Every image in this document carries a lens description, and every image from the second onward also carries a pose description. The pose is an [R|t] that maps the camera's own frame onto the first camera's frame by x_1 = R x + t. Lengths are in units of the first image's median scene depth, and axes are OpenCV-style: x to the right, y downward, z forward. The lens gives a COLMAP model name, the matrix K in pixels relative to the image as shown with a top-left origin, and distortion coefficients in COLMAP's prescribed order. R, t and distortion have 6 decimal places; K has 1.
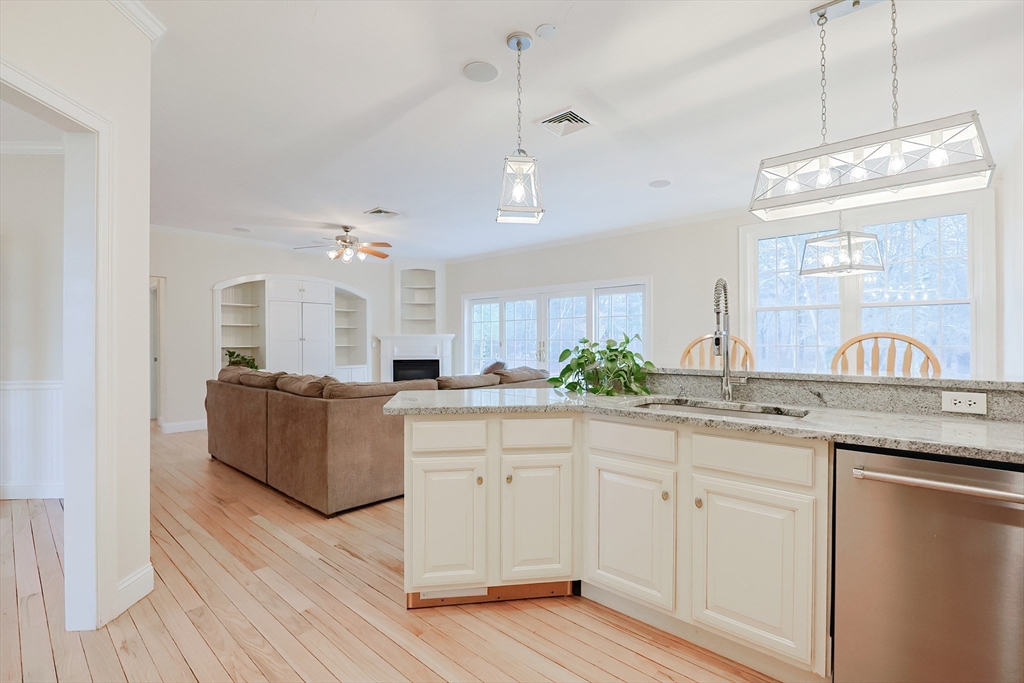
lens RADIAL K [[453.0, 0, 517.8], [0, 453.0, 344.2], [0, 0, 1]] dist [-0.007912, 0.001826]
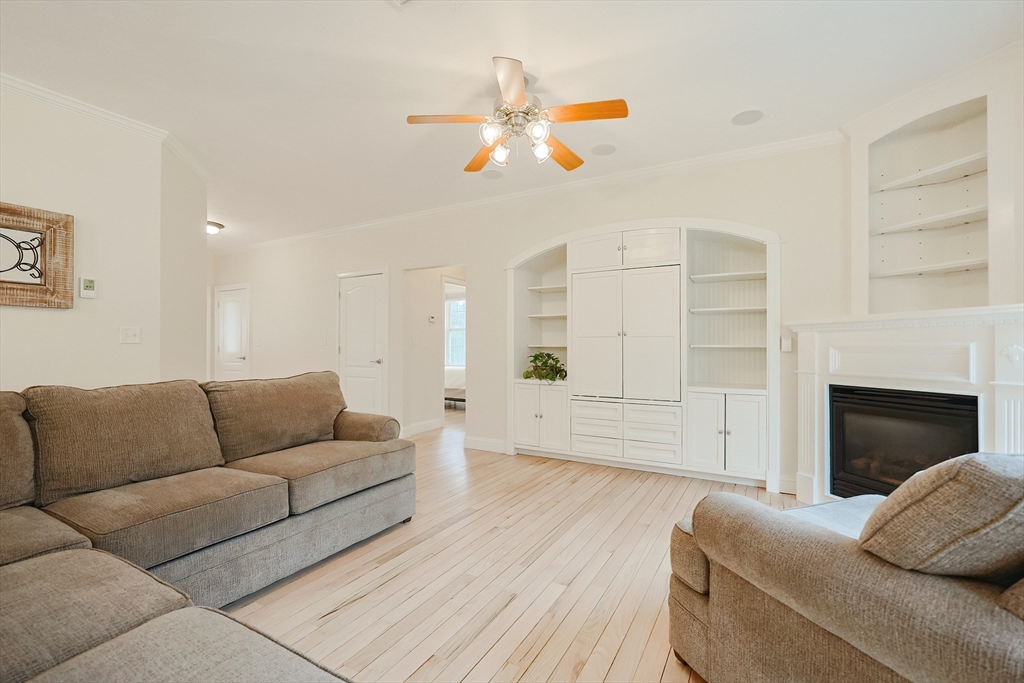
lens RADIAL K [[453.0, 0, 505.2], [0, 453.0, 345.3], [0, 0, 1]] dist [-0.007912, 0.001826]
pose [[0.177915, 0.001887, -0.984044, 0.054545], [-0.009631, 0.999954, 0.000176, 0.004506], [0.983999, 0.009446, 0.177925, 0.661391]]
